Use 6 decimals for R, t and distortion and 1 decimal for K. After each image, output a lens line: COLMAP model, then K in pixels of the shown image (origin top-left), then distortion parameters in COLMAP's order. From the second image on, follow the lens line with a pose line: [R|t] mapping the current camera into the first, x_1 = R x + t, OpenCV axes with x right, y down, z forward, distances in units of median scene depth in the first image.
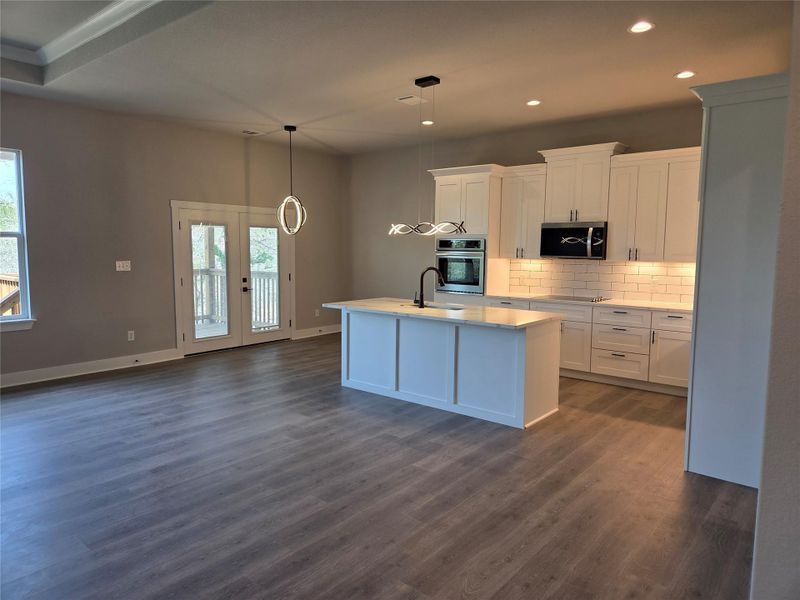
lens RADIAL K [[534.2, 0, 403.4], [0, 534.2, 293.1], [0, 0, 1]] dist [0.057679, -0.037965]
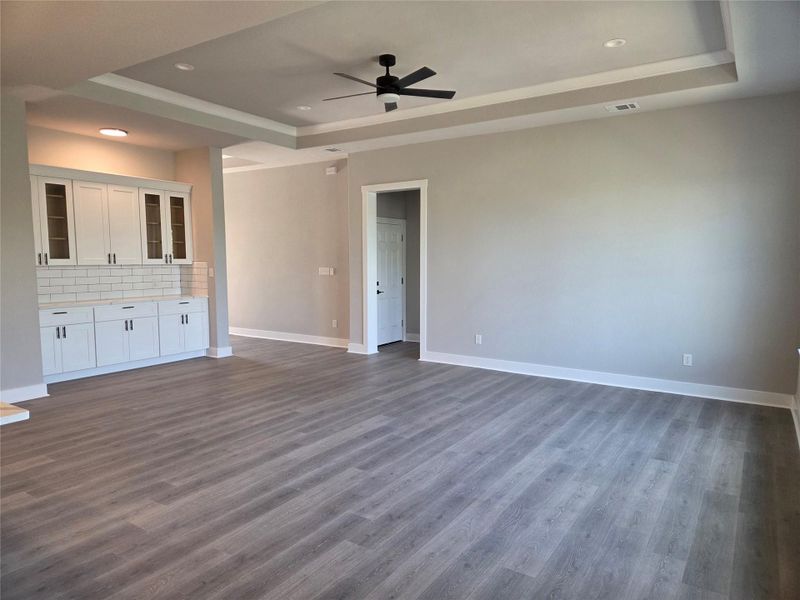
lens RADIAL K [[534.2, 0, 404.9], [0, 534.2, 306.6], [0, 0, 1]] dist [0.057679, -0.037965]
pose [[-0.993389, 0.004156, -0.114722, -0.381069], [-0.016897, 0.983166, 0.181929, -0.127832], [0.113546, 0.182665, -0.976596, 1.444639]]
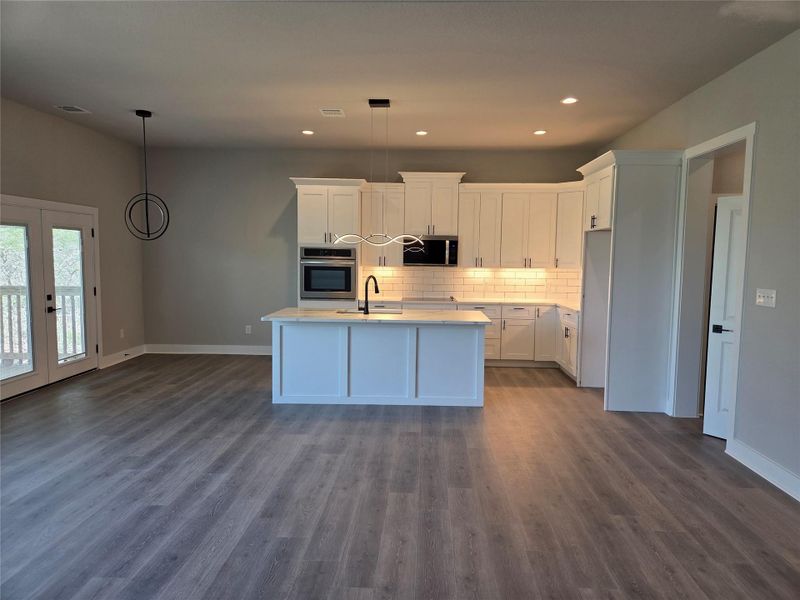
lens RADIAL K [[534.2, 0, 406.2], [0, 534.2, 297.5], [0, 0, 1]] dist [0.057679, -0.037965]
pose [[0.792923, -0.047291, 0.607484, -0.542121], [0.047147, 0.998756, 0.016212, -0.019033], [-0.607495, 0.015786, 0.794166, 0.112537]]
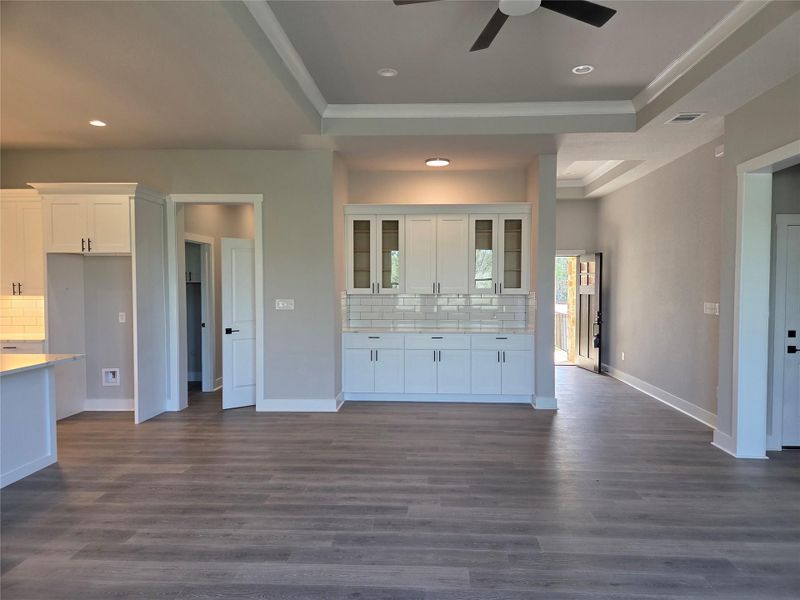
lens RADIAL K [[534.2, 0, 410.4], [0, 534.2, 299.5], [0, 0, 1]] dist [0.057679, -0.037965]
pose [[-0.602031, -0.029070, 0.797944, -0.829312], [0.067473, 0.993911, 0.087116, -0.080002], [-0.795617, 0.106286, -0.596403, 0.883416]]
